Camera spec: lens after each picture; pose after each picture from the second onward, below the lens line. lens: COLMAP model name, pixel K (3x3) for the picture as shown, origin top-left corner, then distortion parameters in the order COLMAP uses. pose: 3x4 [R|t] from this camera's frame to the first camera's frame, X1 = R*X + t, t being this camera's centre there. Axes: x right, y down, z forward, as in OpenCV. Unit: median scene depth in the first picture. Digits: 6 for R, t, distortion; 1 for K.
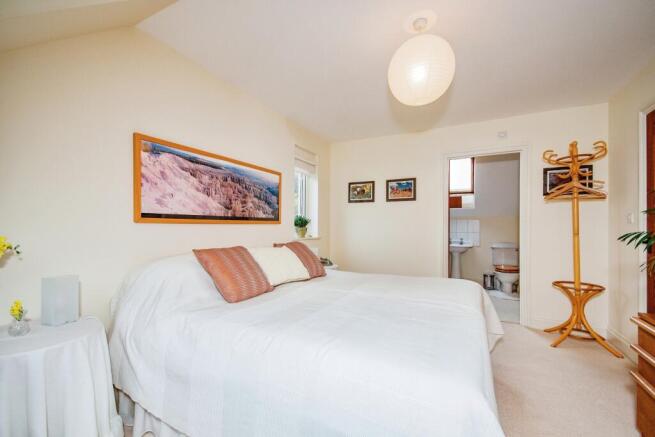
lens RADIAL K [[282.8, 0, 326.9], [0, 282.8, 224.1], [0, 0, 1]] dist [0.002168, 0.000209]
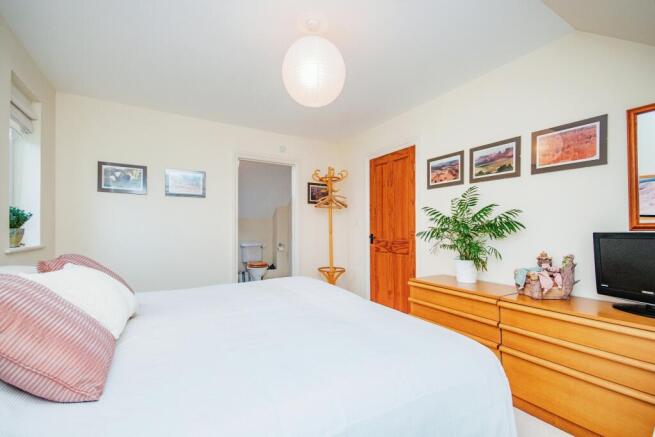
lens RADIAL K [[282.8, 0, 327.1], [0, 282.8, 221.8], [0, 0, 1]] dist [0.002168, 0.000209]
pose [[0.514048, 0.015221, 0.857627, -0.243026], [-0.010193, 0.999880, -0.011636, -0.001317], [-0.857701, -0.002760, 0.514141, 0.215510]]
